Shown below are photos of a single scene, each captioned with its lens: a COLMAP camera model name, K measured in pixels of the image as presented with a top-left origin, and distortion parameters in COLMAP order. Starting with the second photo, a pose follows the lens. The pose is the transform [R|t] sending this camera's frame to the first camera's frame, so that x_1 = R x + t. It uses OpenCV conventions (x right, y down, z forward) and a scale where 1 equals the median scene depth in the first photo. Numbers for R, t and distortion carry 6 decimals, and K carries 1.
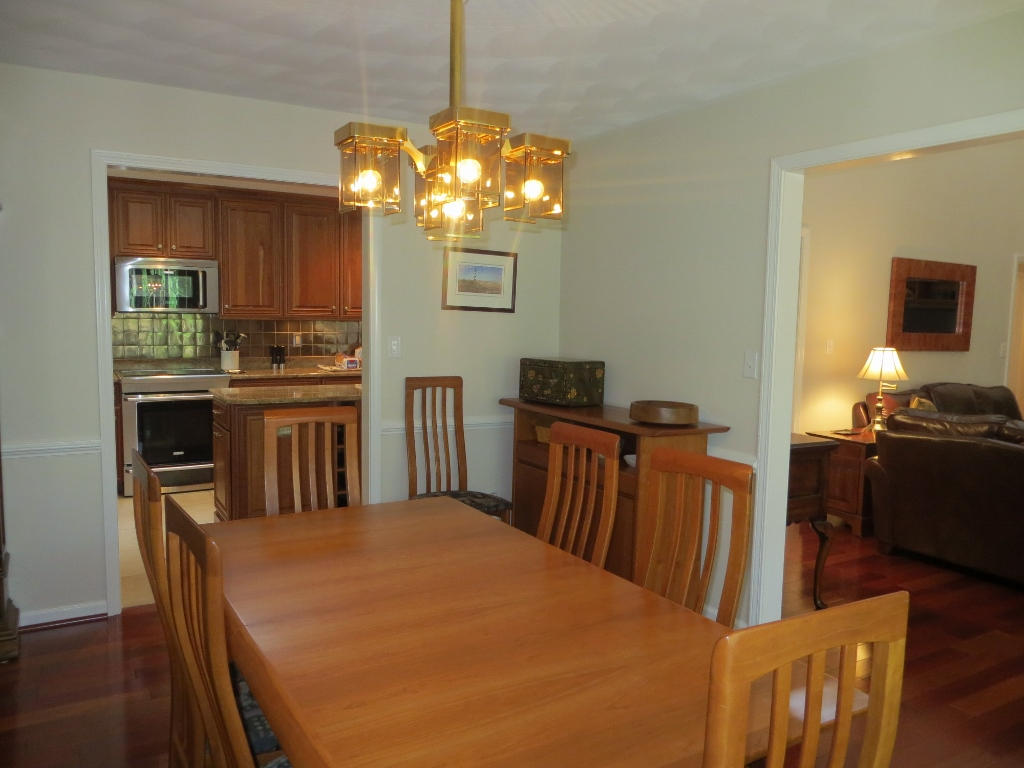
lens RADIAL K [[770.4, 0, 511.4], [0, 770.4, 386.5], [0, 0, 1]] dist [-0.025803, 0.014573]
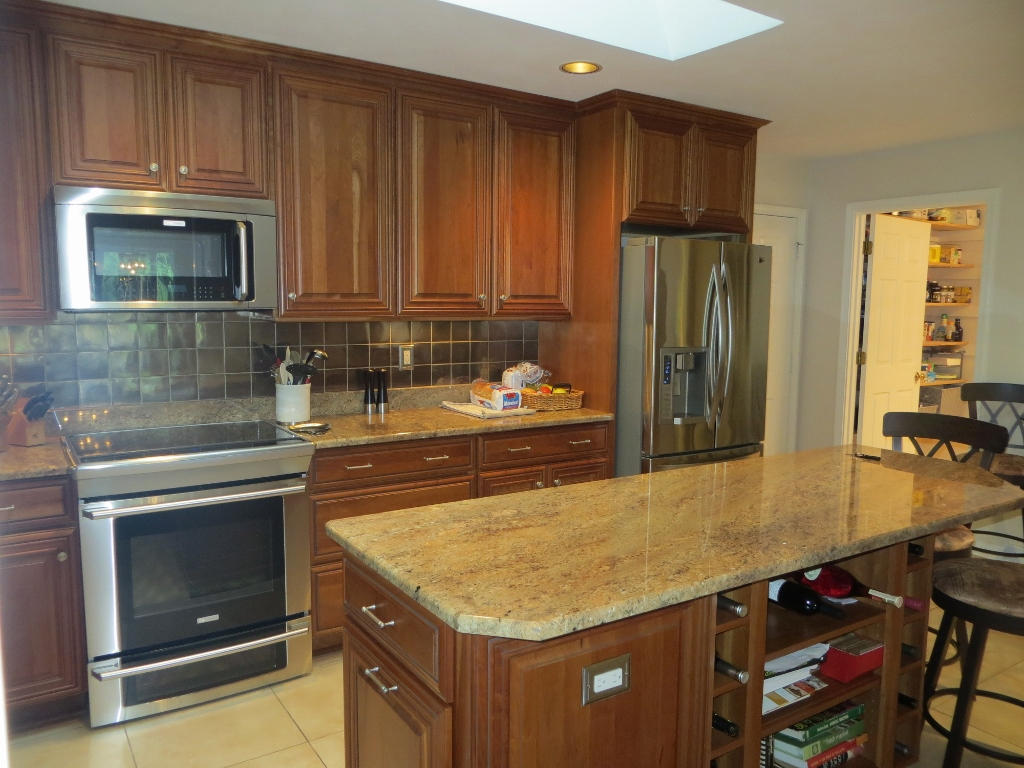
lens RADIAL K [[770.4, 0, 509.3], [0, 770.4, 385.7], [0, 0, 1]] dist [-0.025803, 0.014573]
pose [[0.998485, -0.020707, 0.050976, -0.256022], [0.020079, 0.999717, 0.012791, -0.050174], [-0.051226, -0.011748, 0.998618, 0.498340]]
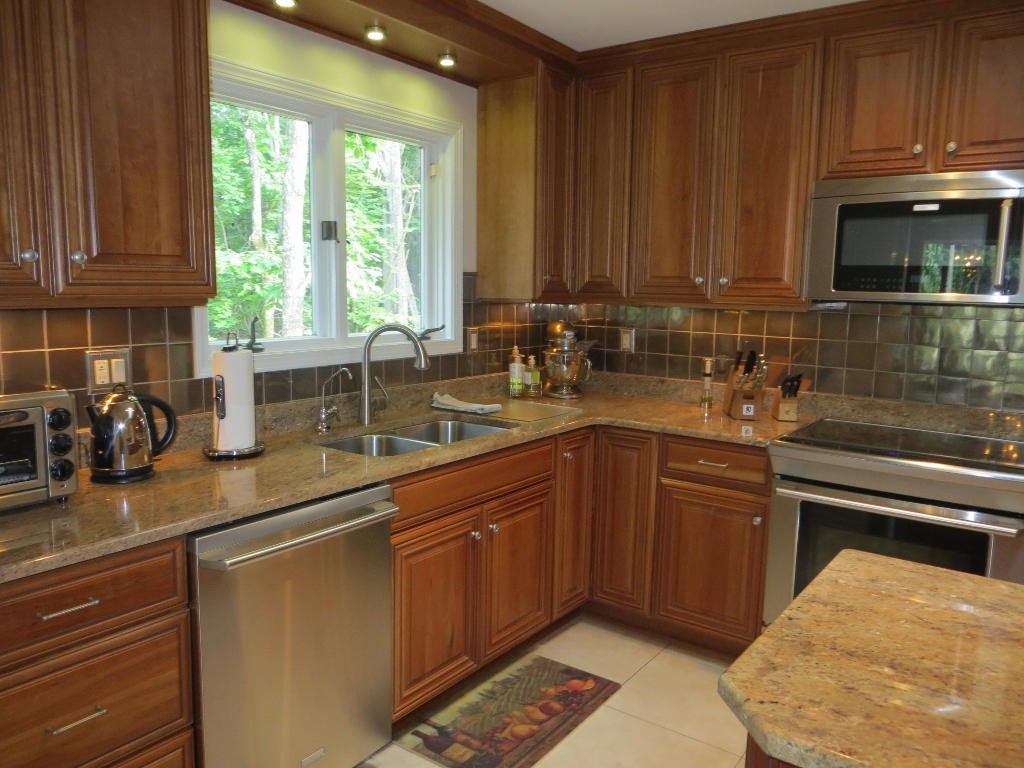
lens RADIAL K [[770.4, 0, 507.0], [0, 770.4, 385.0], [0, 0, 1]] dist [-0.025803, 0.014573]
pose [[0.393395, 0.107947, -0.913010, -0.135708], [-0.107500, 0.991672, 0.070928, -0.053978], [0.913063, 0.070246, 0.401723, 0.591076]]
